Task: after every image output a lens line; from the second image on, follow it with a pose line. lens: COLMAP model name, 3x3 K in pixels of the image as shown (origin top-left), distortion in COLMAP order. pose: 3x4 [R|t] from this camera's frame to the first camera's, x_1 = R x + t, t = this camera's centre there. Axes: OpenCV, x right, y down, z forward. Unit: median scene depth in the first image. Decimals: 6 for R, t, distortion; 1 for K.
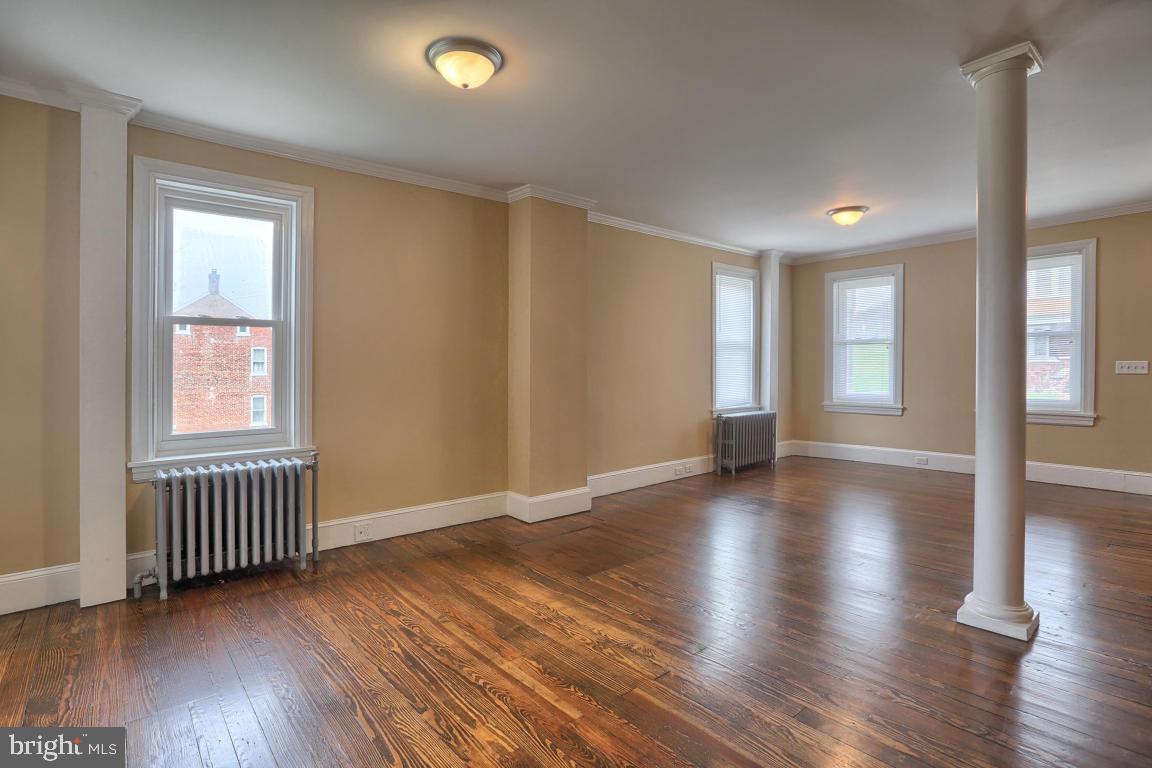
lens RADIAL K [[561.4, 0, 576.7], [0, 561.4, 378.7], [0, 0, 1]] dist [-0.035083, 0.012703]
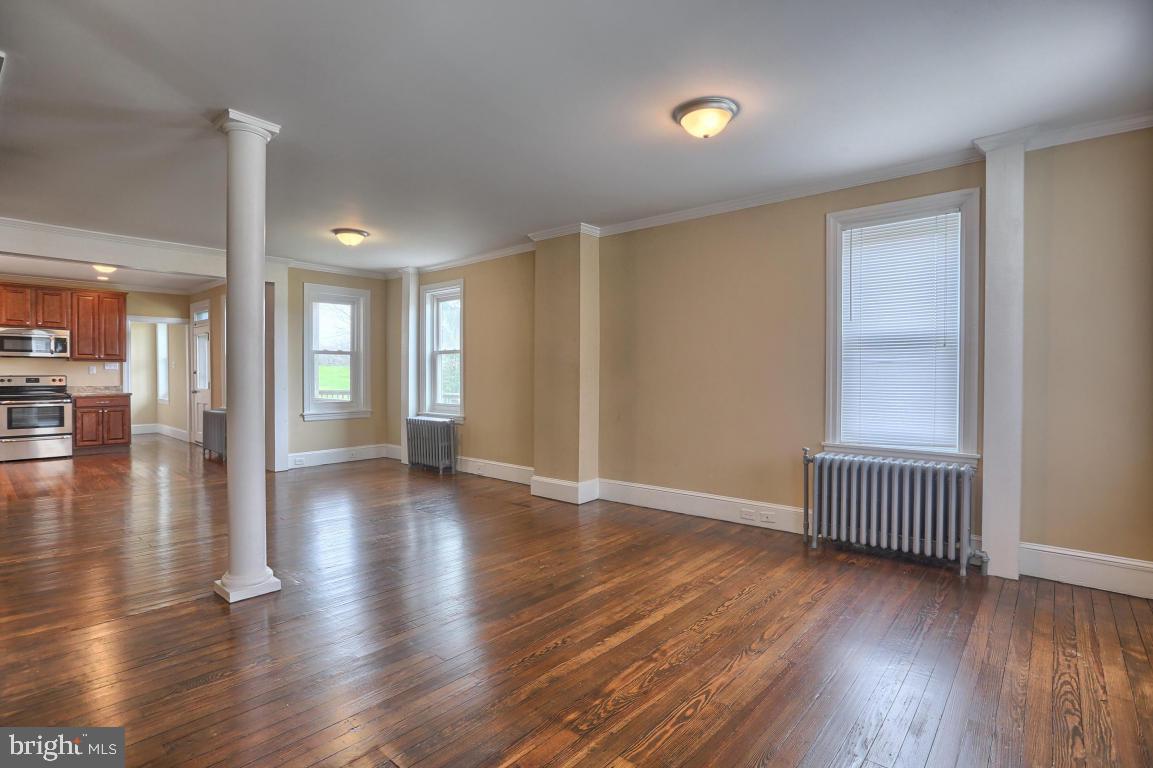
lens RADIAL K [[561.9, 0, 570.3], [0, 561.9, 374.6], [0, 0, 1]] dist [-0.035083, 0.012703]
pose [[0.136774, 0.008216, -0.990568, 0.820474], [-0.020479, 0.999775, 0.005465, -0.020592], [0.990391, 0.019539, 0.136912, 0.610055]]
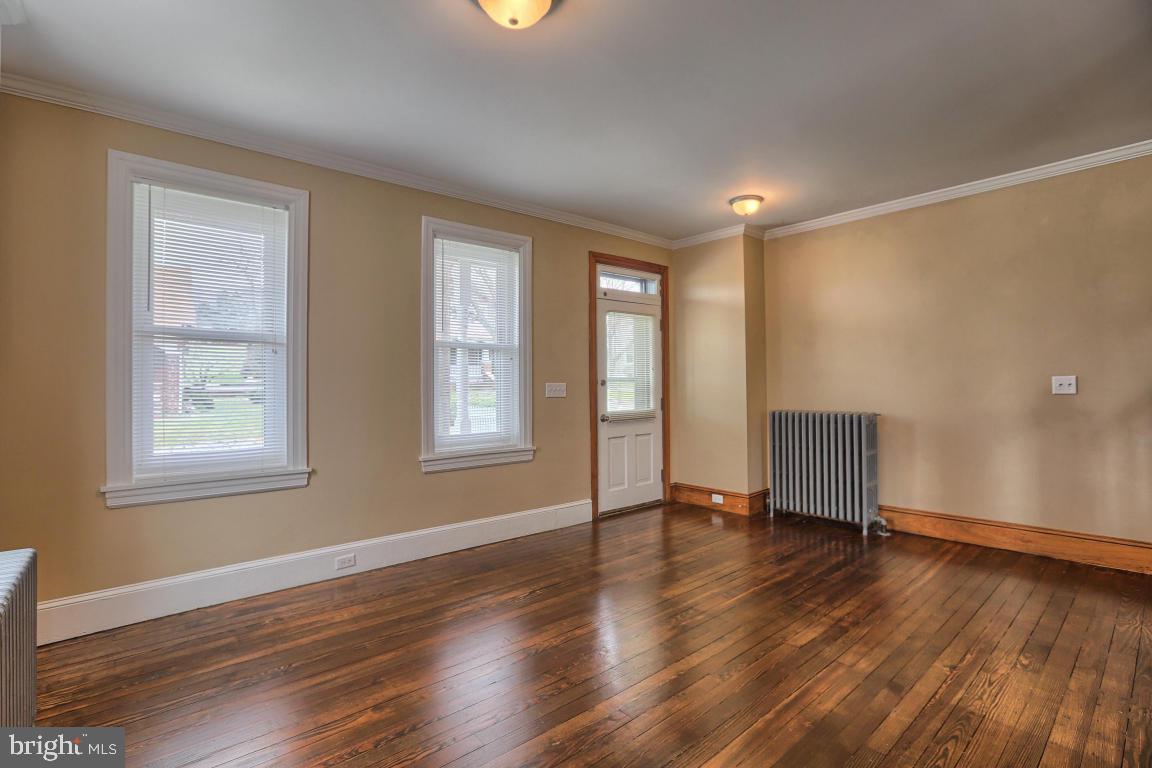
lens RADIAL K [[526.6, 0, 578.4], [0, 526.6, 385.6], [0, 0, 1]] dist [-0.043181, 0.004343]
pose [[0.000281, 0.011523, 0.999934, 0.105327], [0.028075, 0.999539, -0.011526, -0.013393], [-0.999606, 0.028076, -0.000043, 0.748253]]
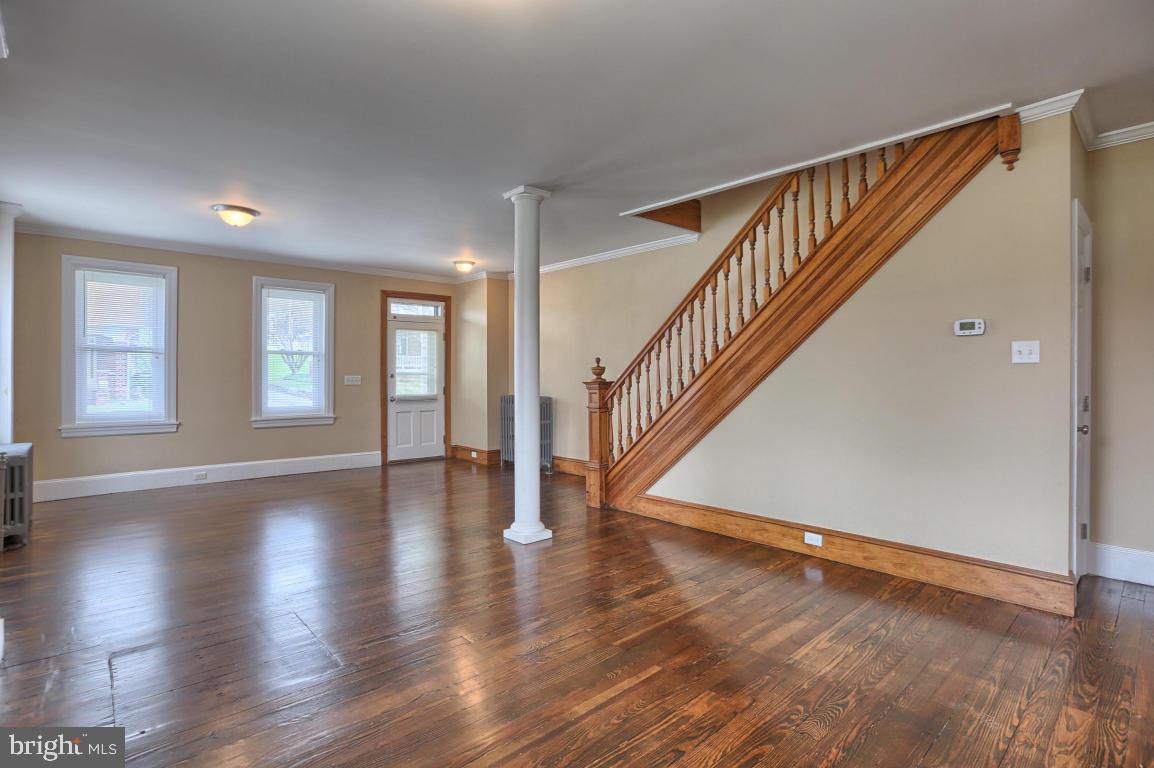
lens RADIAL K [[562.4, 0, 579.8], [0, 562.4, 383.8], [0, 0, 1]] dist [-0.035083, 0.012703]
pose [[-0.037024, -0.002125, 0.999312, -0.361556], [0.015859, 0.999871, 0.002713, -0.005055], [-0.999189, 0.015949, -0.036986, 0.361457]]
